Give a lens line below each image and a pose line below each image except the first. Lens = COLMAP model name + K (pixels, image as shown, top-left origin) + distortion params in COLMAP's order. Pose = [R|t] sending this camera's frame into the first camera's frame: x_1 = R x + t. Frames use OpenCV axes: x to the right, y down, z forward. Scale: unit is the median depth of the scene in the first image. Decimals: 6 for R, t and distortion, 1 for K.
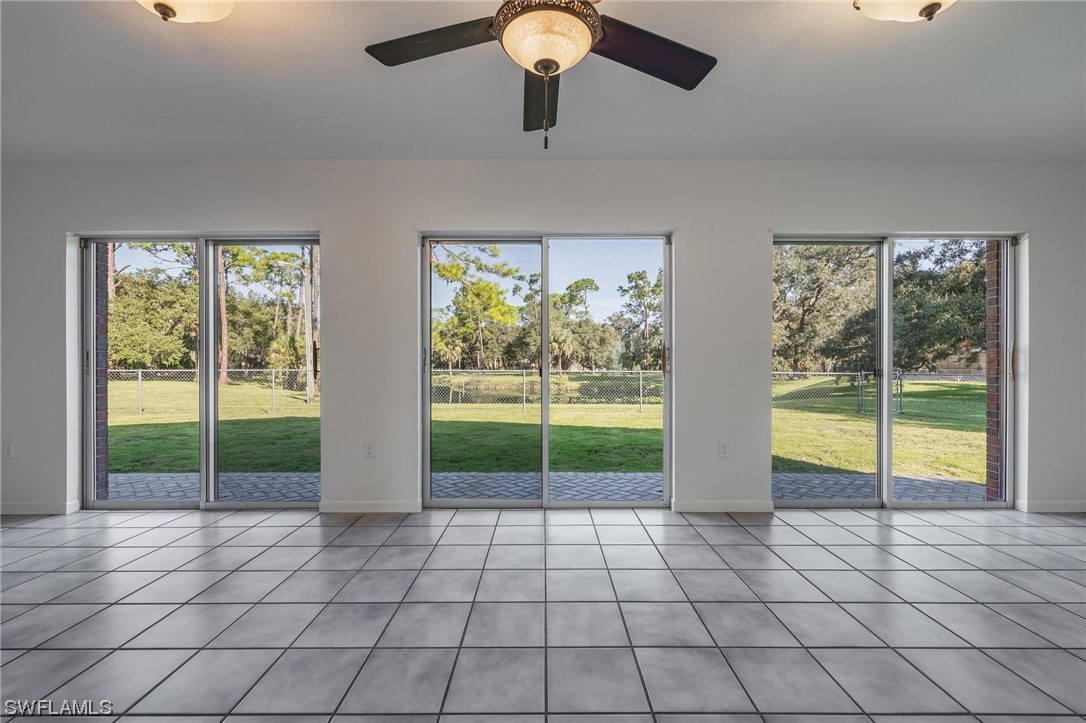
lens RADIAL K [[446.6, 0, 551.2], [0, 446.6, 356.8], [0, 0, 1]] dist [0.000363, -0.000376]
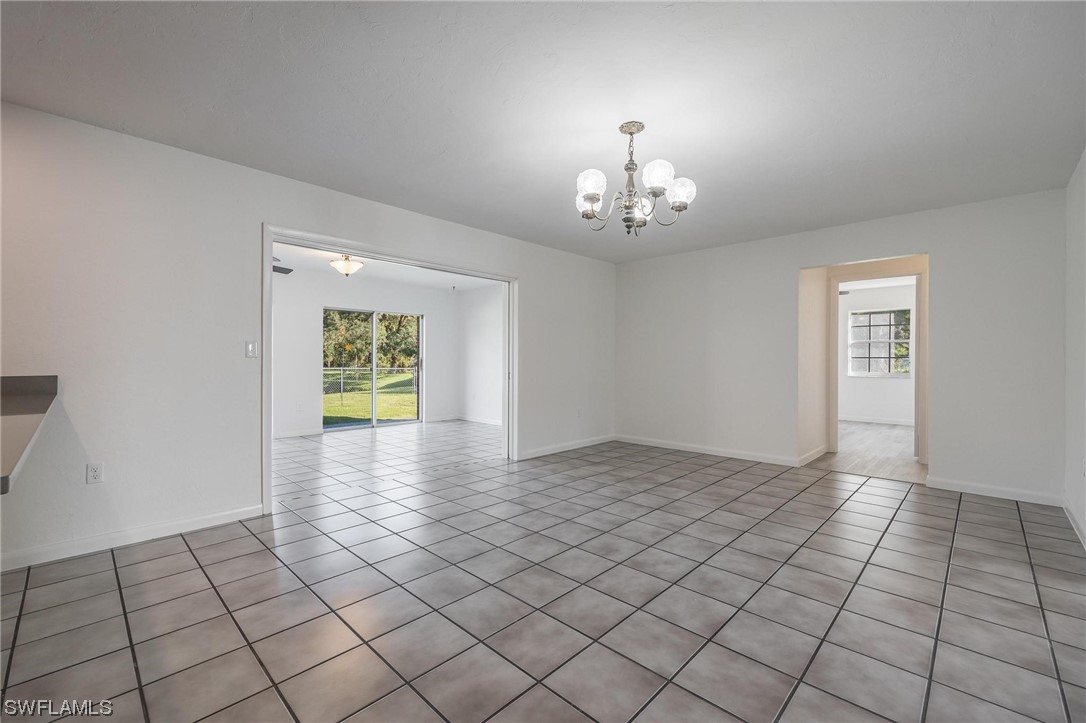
lens RADIAL K [[446.6, 0, 543.9], [0, 446.6, 360.7], [0, 0, 1]] dist [0.000363, -0.000376]
pose [[0.688441, 0.002114, 0.725290, -0.332137], [-0.015298, 0.999816, 0.011607, -0.052490], [-0.725131, -0.019087, 0.688346, -1.268572]]
